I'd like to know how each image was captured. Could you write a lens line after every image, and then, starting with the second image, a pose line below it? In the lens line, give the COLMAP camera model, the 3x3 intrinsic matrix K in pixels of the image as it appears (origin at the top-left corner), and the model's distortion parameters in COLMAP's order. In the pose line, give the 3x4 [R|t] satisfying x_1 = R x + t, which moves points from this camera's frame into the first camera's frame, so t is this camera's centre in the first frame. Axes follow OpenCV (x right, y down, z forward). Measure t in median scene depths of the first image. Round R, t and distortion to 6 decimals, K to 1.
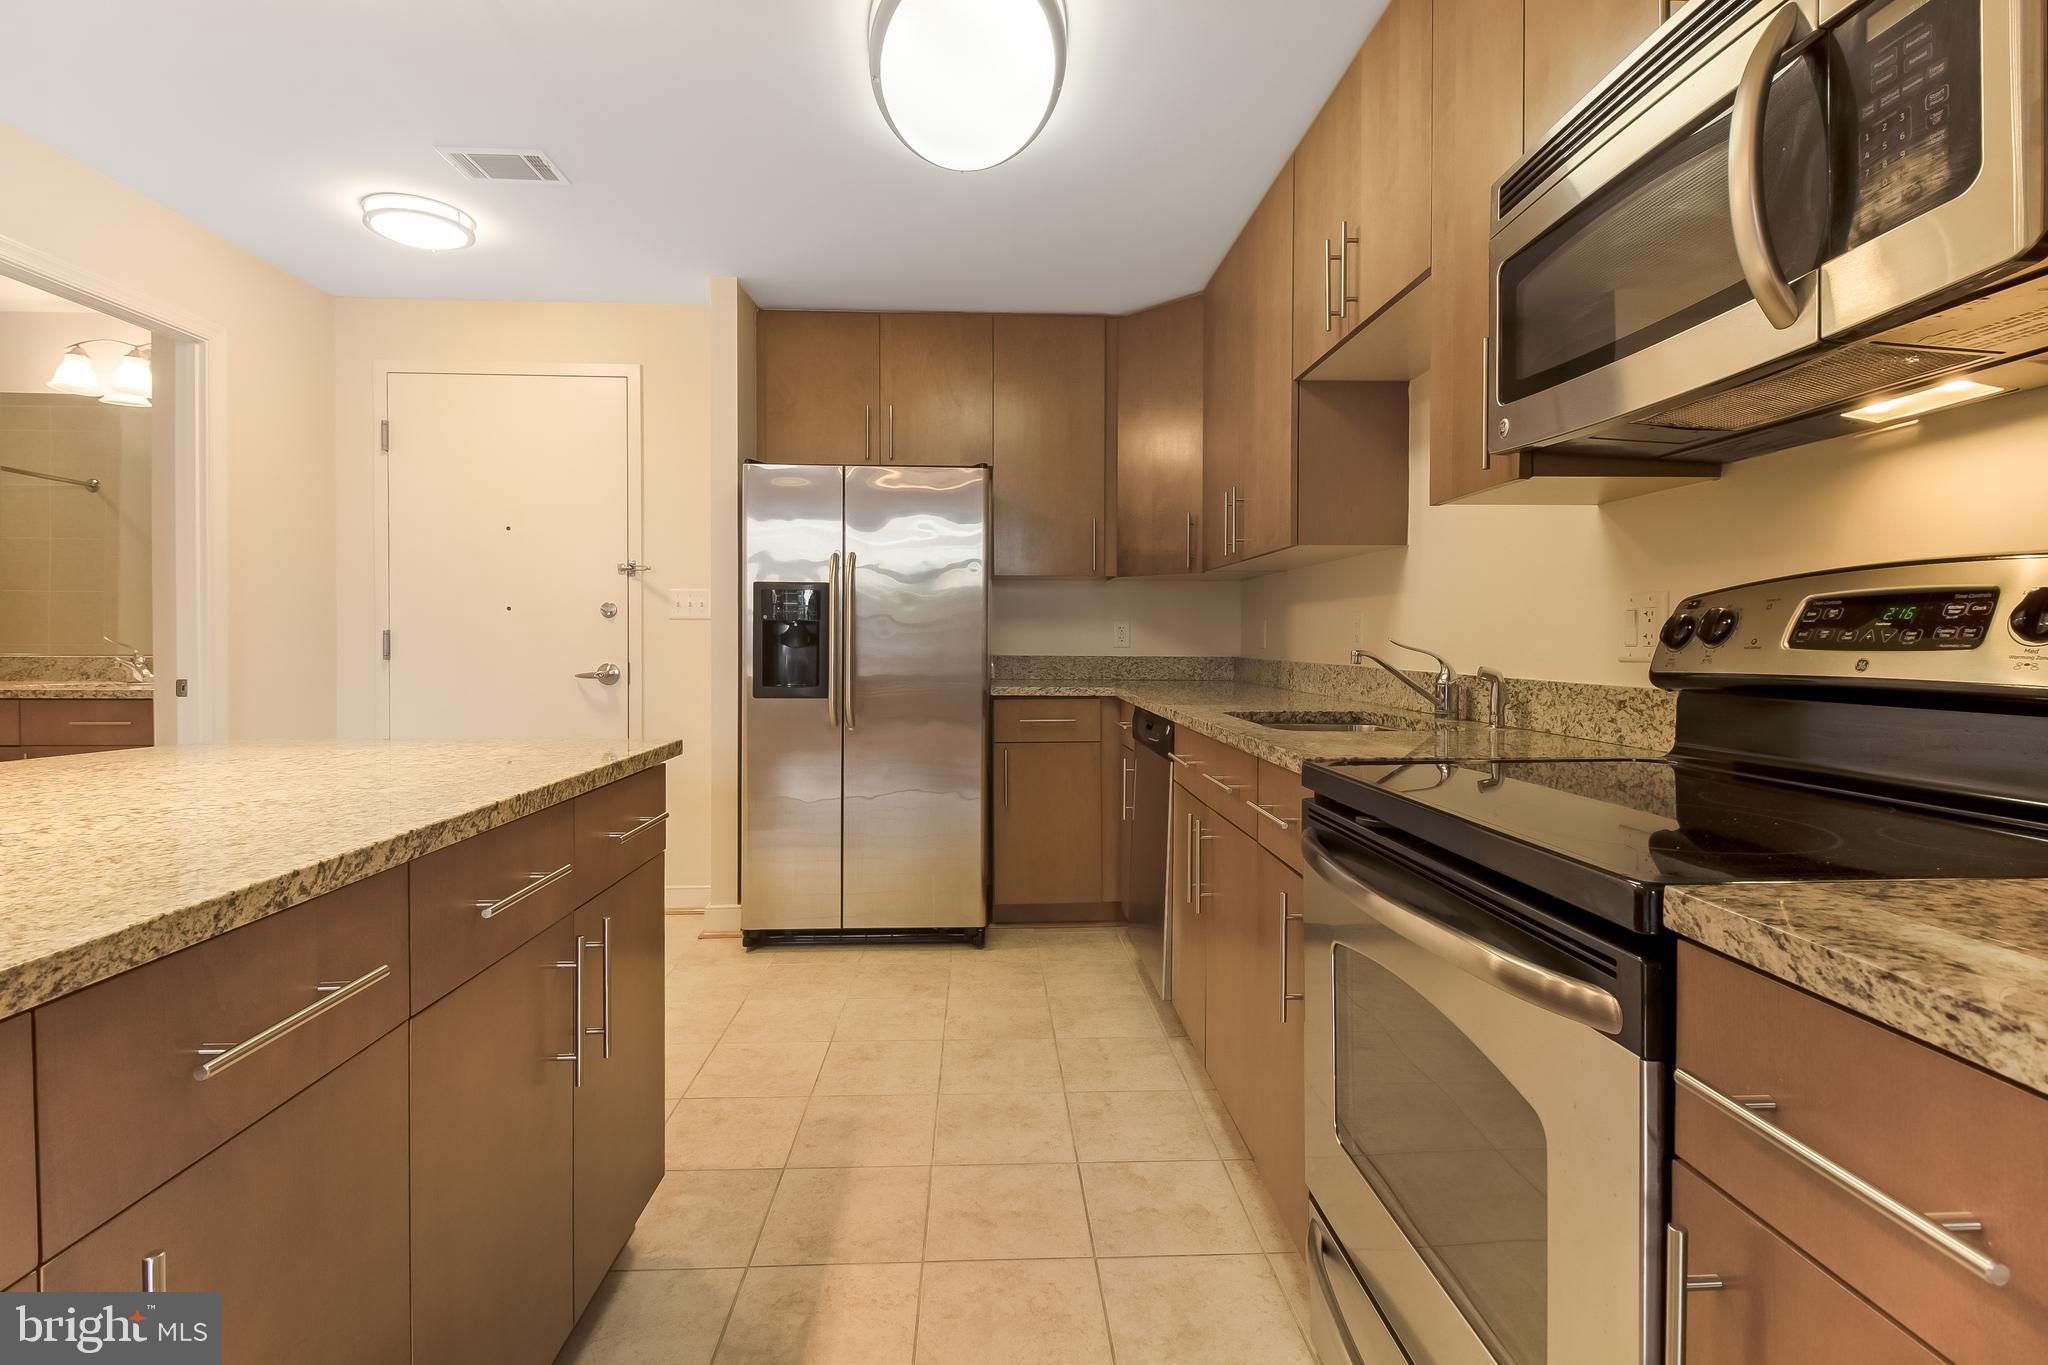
lens RADIAL K [[956.9, 0, 1008.6], [0, 956.9, 653.6], [0, 0, 1]] dist [0.017799, -0.013746]
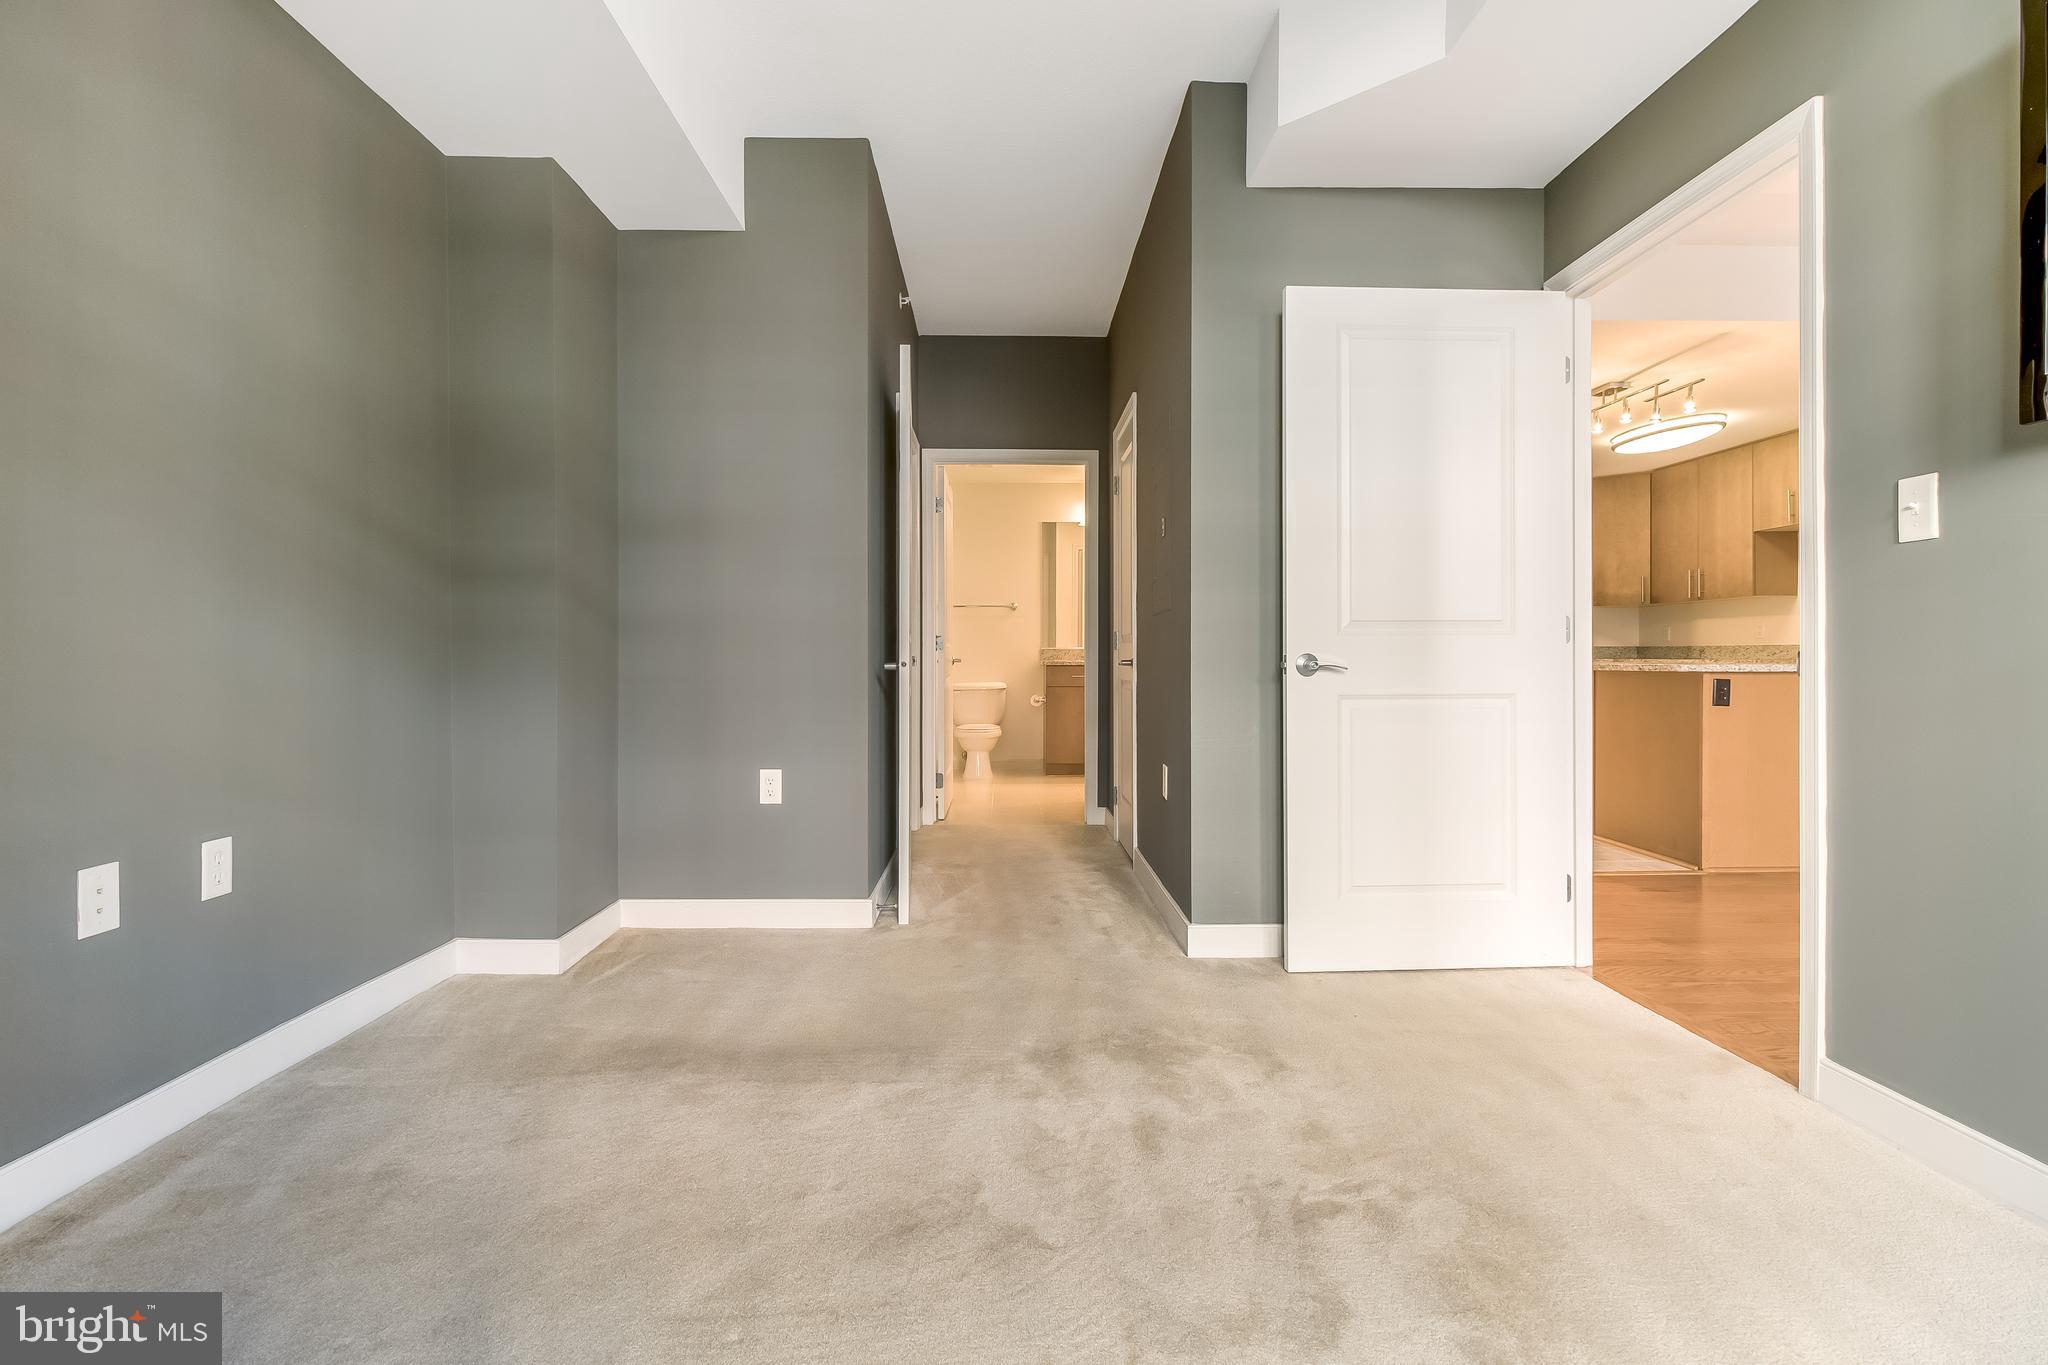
lens RADIAL K [[956.9, 0, 1019.5], [0, 956.9, 657.2], [0, 0, 1]] dist [0.017799, -0.013746]
pose [[0.999827, -0.003657, -0.018226, -1.239173], [0.003404, 0.999898, -0.013888, 0.060583], [0.018275, 0.013824, 0.999737, -1.227068]]
